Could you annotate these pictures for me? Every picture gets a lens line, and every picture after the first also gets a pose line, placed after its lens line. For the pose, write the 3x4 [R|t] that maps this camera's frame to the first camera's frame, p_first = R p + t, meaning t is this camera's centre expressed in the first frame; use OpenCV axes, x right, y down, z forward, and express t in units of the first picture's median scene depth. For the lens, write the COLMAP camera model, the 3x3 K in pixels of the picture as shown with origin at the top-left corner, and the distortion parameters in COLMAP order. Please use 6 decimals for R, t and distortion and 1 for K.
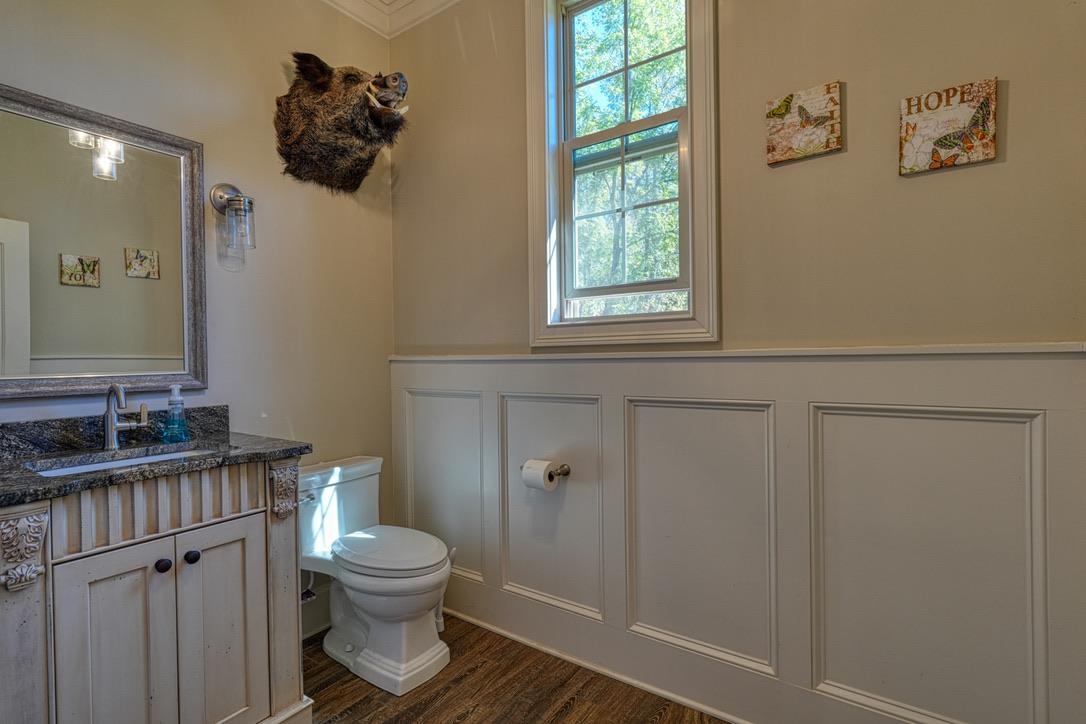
lens RADIAL K [[526.3, 0, 544.2], [0, 526.3, 360.2], [0, 0, 1]] dist [-0.000509, 0.000749]
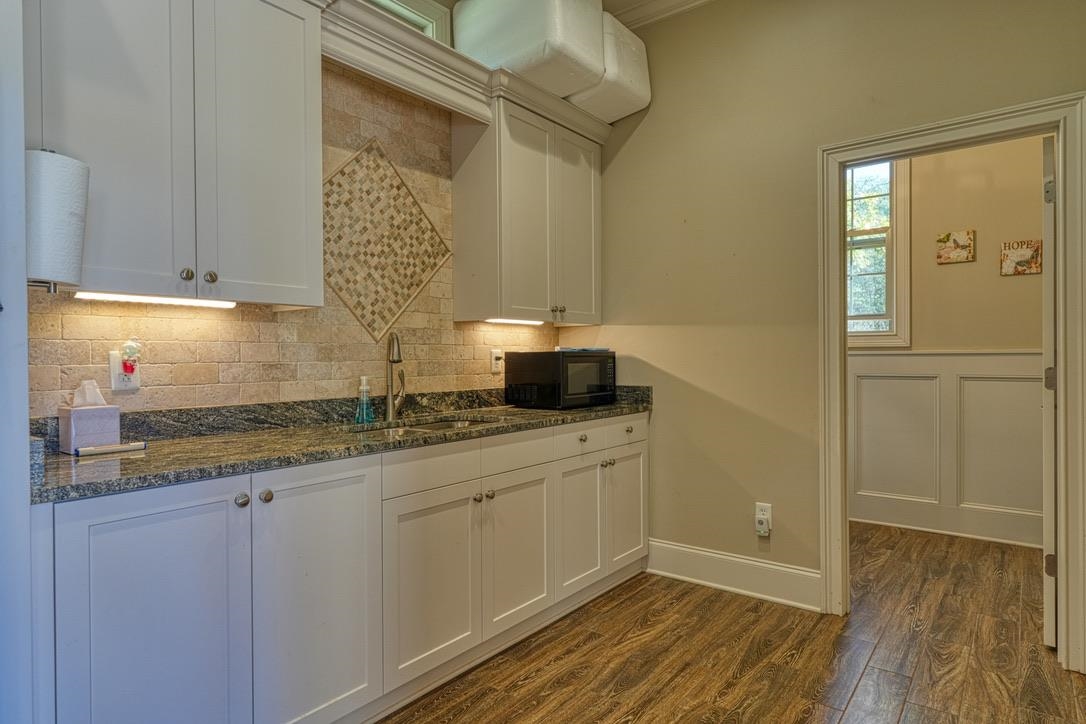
lens RADIAL K [[619.6, 0, 543.1], [0, 619.6, 359.2], [0, 0, 1]] dist [-0.004524, -0.003280]
pose [[0.998444, 0.011548, -0.054550, -1.083825], [-0.011716, 0.999928, -0.002763, 0.042288], [0.054514, 0.003398, 0.998507, -1.669991]]
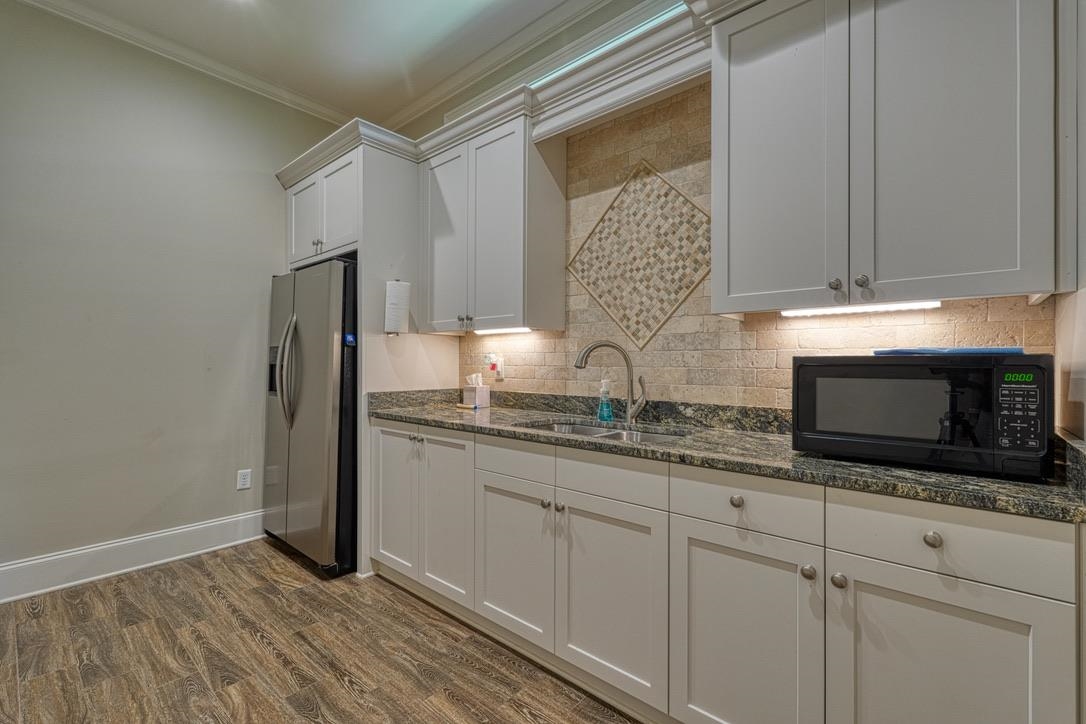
lens RADIAL K [[475.7, 0, 545.7], [0, 475.7, 360.2], [0, 0, 1]] dist [-0.000953, 0.000168]
pose [[-0.114710, 0.010493, -0.993344, 1.601704], [-0.011296, 0.999866, 0.011866, -0.044866], [0.993335, 0.012582, -0.114576, 3.090308]]
